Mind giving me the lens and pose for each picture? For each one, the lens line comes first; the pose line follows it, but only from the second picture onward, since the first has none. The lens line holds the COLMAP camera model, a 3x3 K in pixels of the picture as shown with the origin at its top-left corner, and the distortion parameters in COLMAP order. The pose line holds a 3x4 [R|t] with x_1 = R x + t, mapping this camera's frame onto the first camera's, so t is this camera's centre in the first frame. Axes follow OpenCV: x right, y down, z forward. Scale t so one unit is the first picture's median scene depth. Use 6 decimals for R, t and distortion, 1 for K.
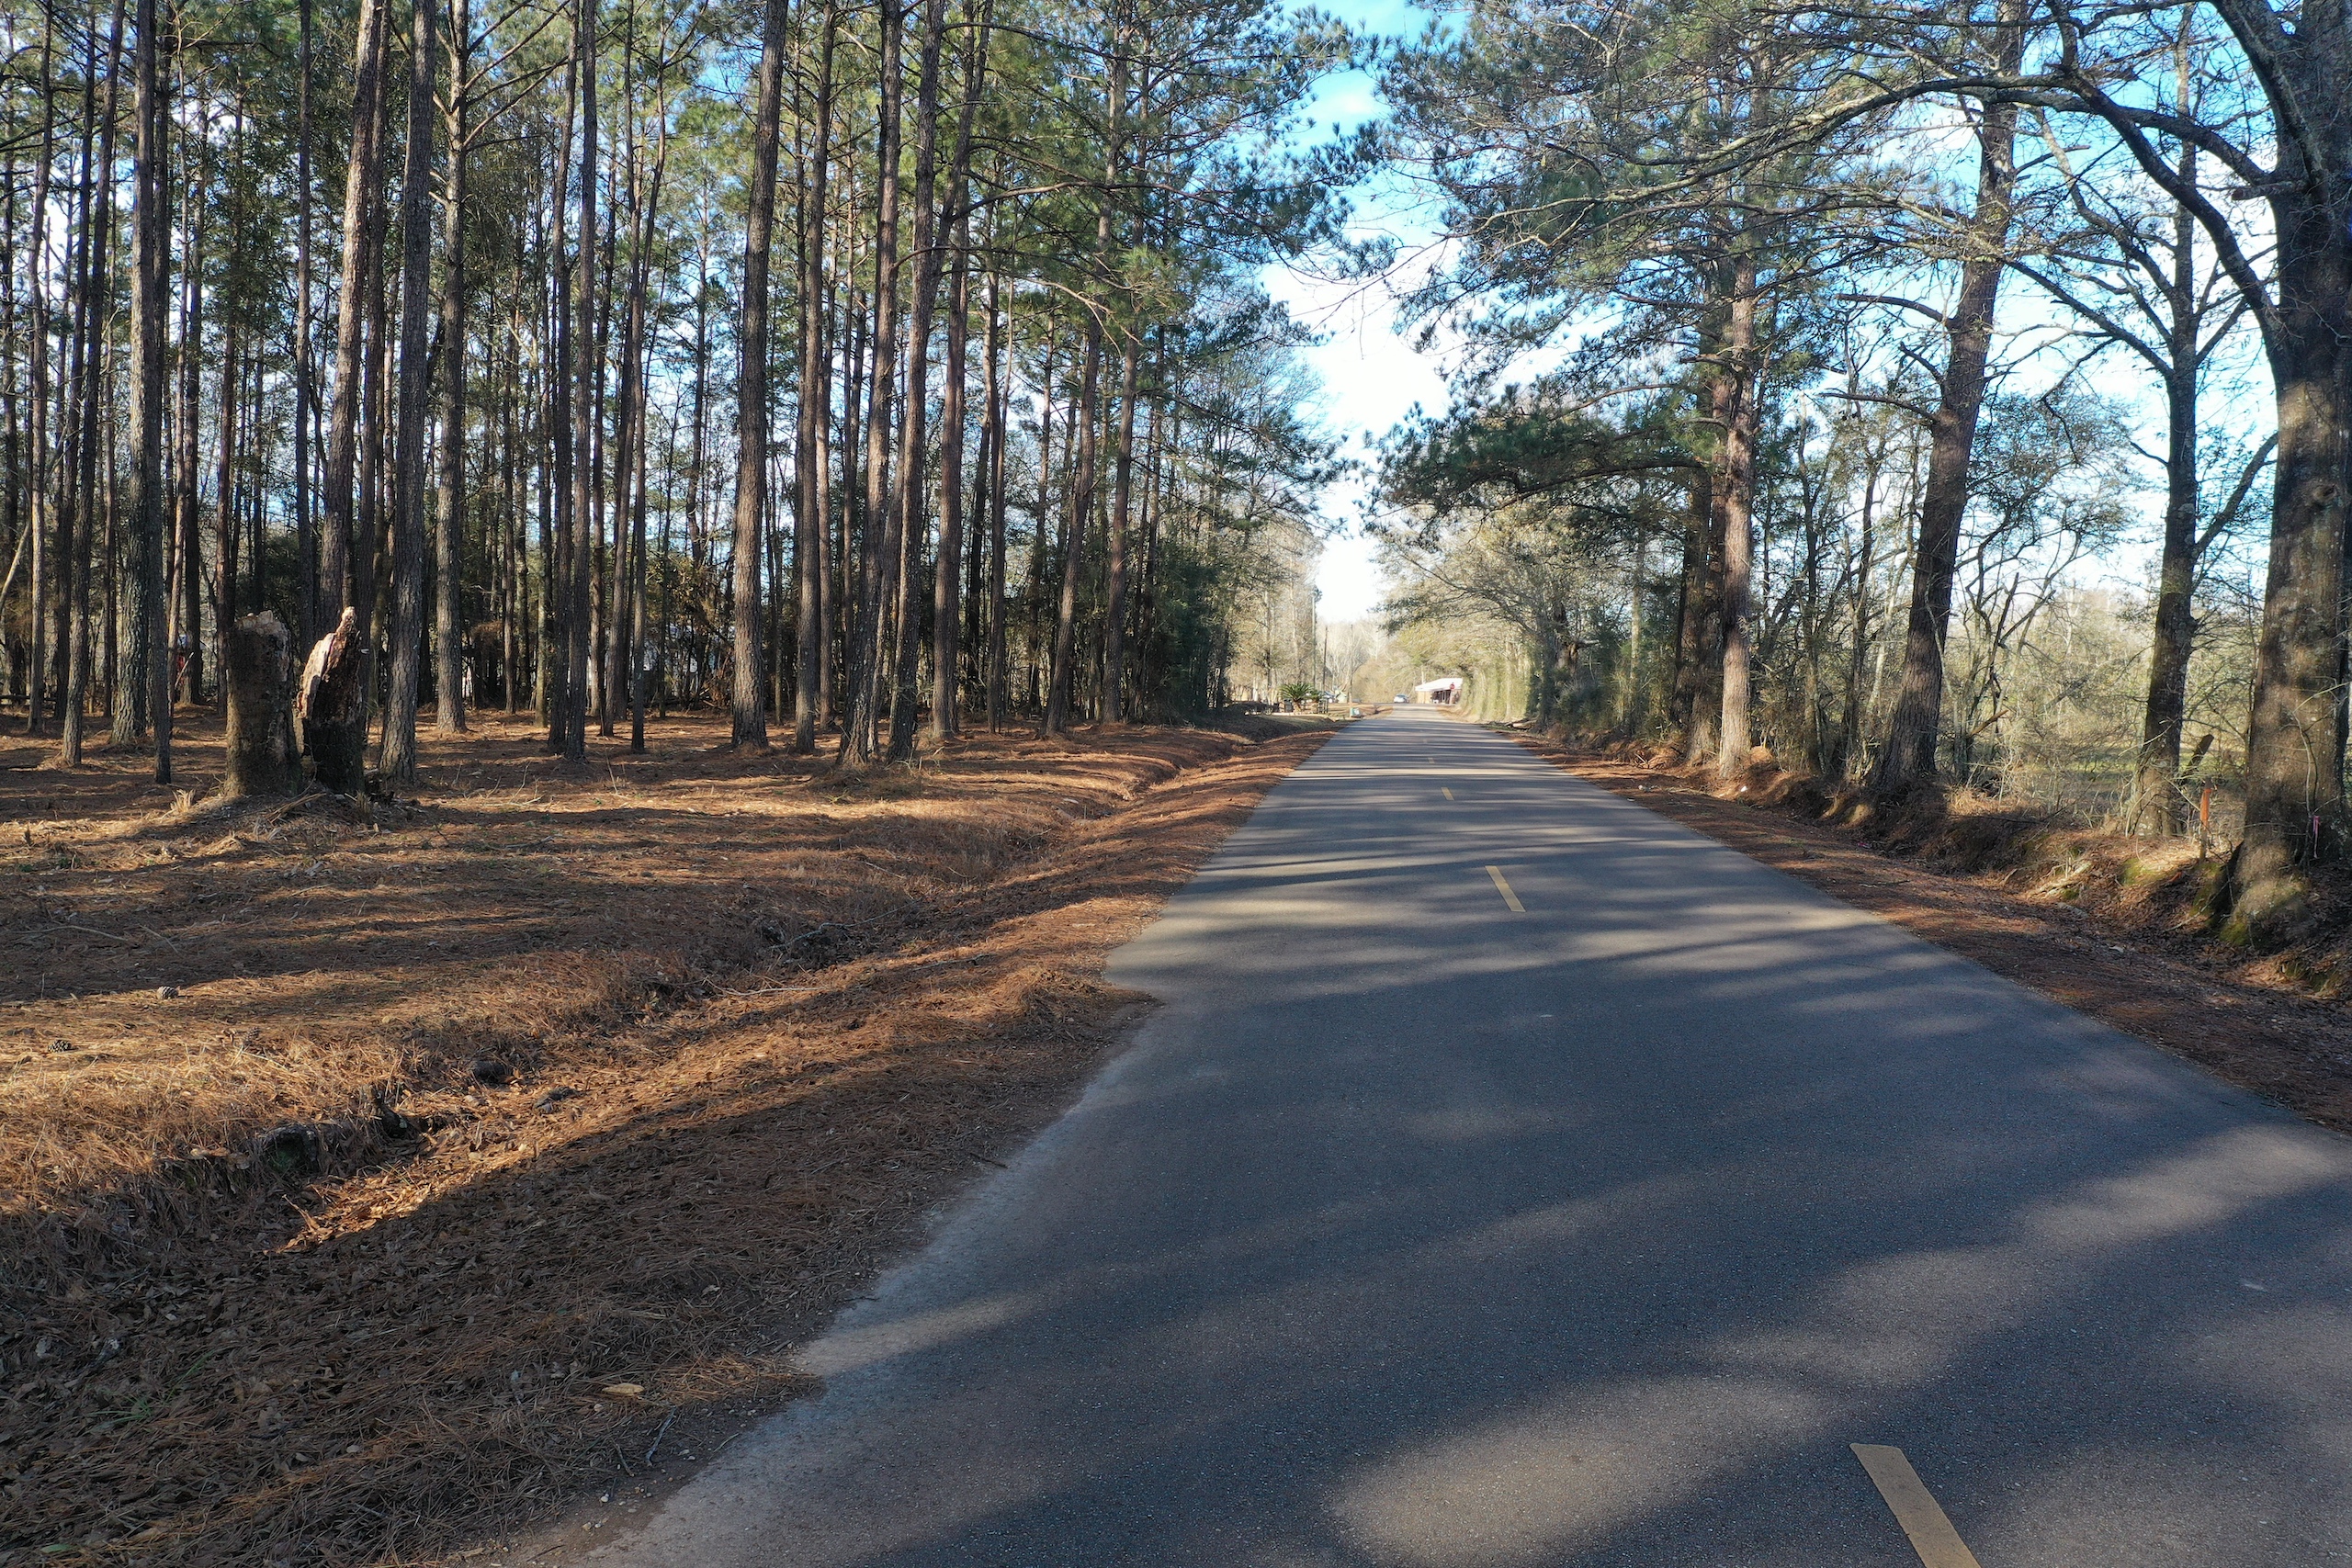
lens RADIAL K [[1868.6, 0, 1176.0], [0, 1868.6, 784.0], [0, 0, 1]] dist [0.020788, -0.001761]
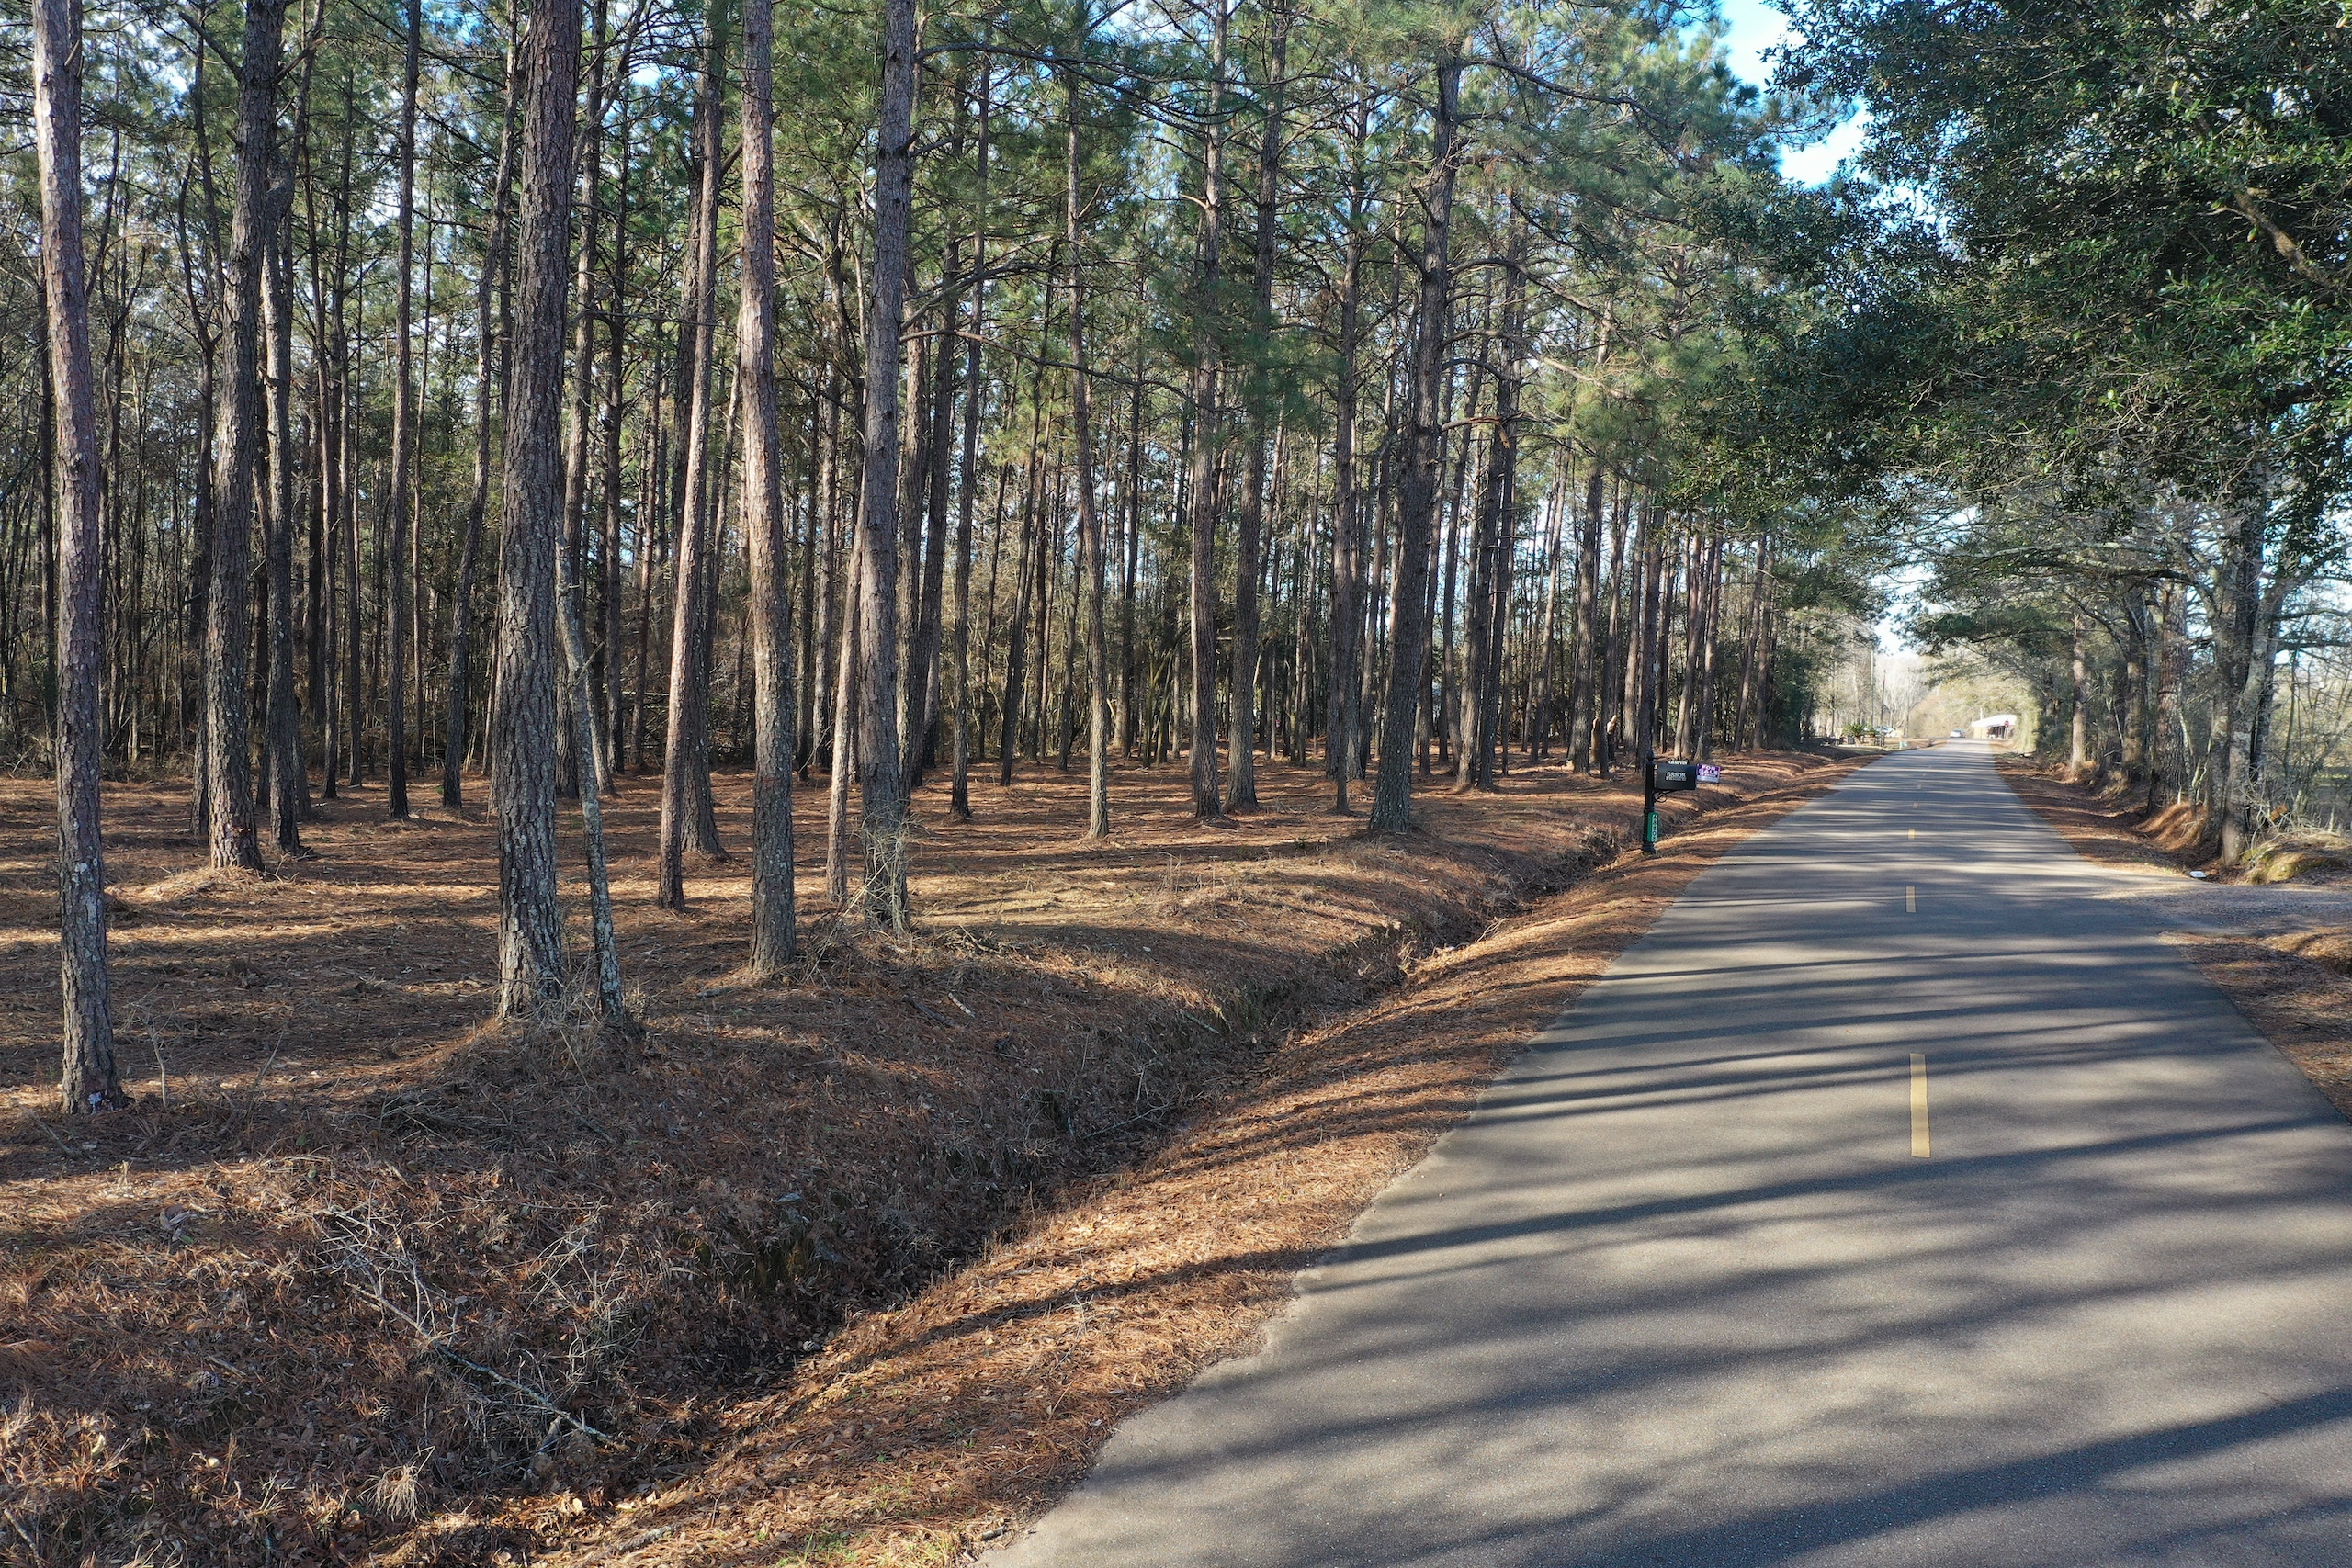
lens RADIAL K [[1868.6, 0, 1176.0], [0, 1868.6, 784.0], [0, 0, 1]] dist [0.020788, -0.001761]
pose [[0.960369, 0.013263, -0.278418, -0.036603], [-0.017869, 0.999742, -0.014010, 0.021307], [0.278160, 0.018429, 0.960358, -0.510644]]
